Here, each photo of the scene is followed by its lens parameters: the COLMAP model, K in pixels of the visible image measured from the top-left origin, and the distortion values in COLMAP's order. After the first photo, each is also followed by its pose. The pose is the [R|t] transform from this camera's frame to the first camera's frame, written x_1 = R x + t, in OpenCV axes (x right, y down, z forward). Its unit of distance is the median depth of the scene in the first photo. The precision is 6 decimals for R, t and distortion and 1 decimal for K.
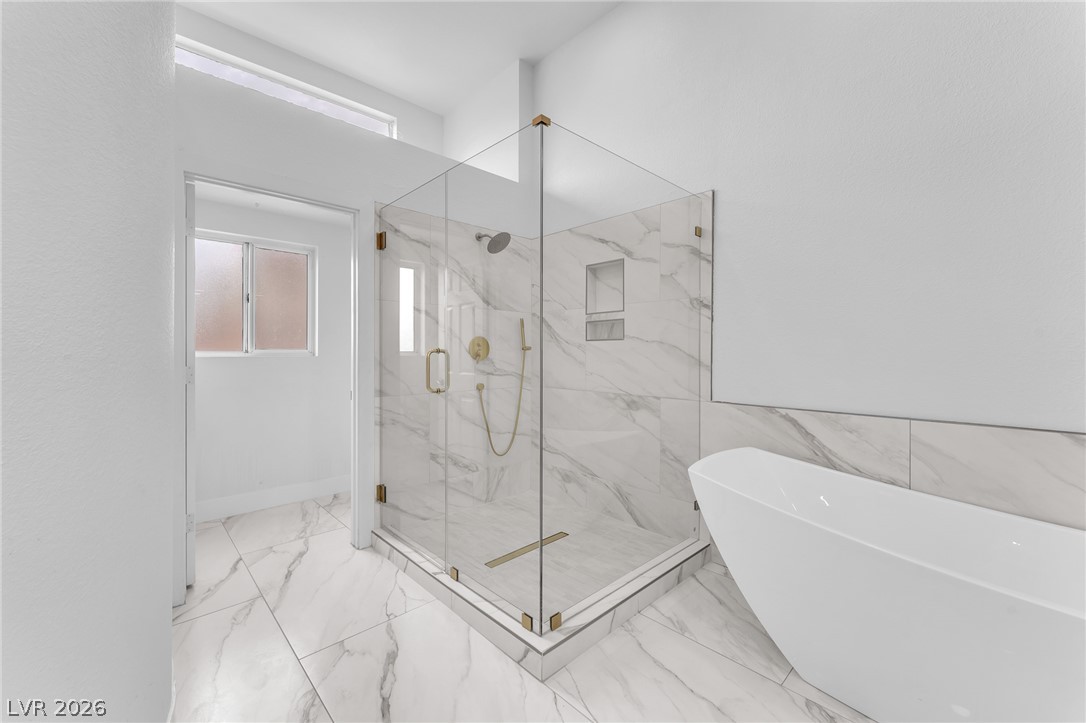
lens RADIAL K [[439.4, 0, 541.9], [0, 439.4, 351.0], [0, 0, 1]] dist [-0.001153, -0.000338]
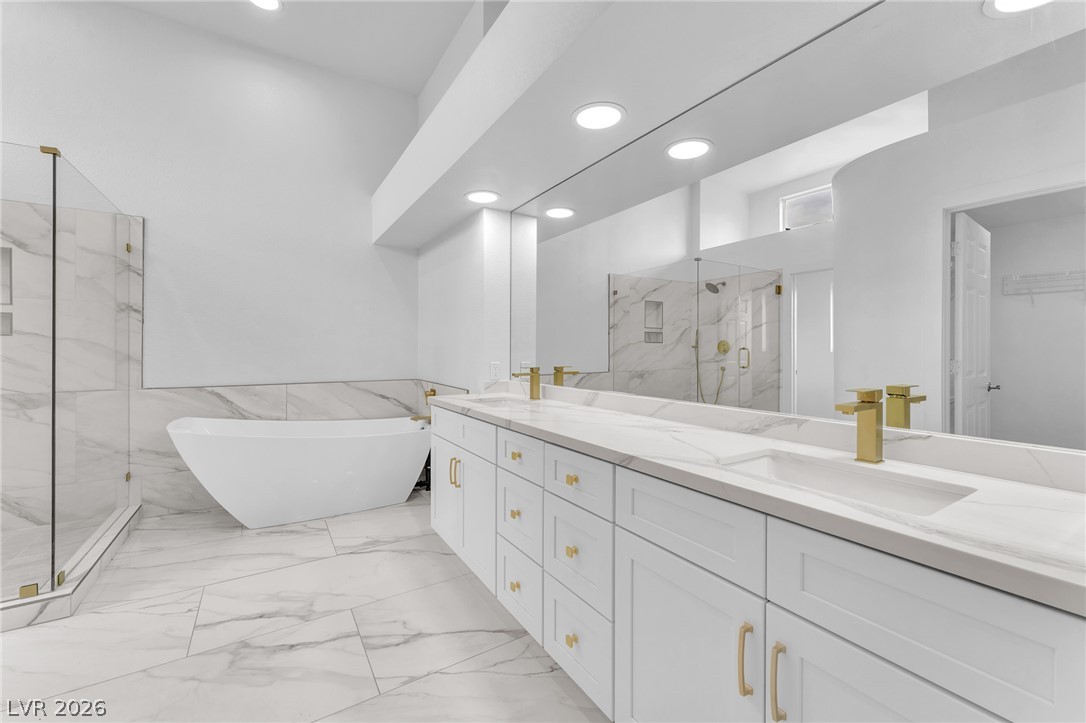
lens RADIAL K [[450.9, 0, 543.2], [0, 450.9, 352.5], [0, 0, 1]] dist [-0.001334, -0.000187]
pose [[0.198899, -0.005188, 0.980006, -0.628799], [-0.000642, 0.999985, 0.005424, 0.005408], [-0.980020, -0.001708, 0.198892, -0.353020]]
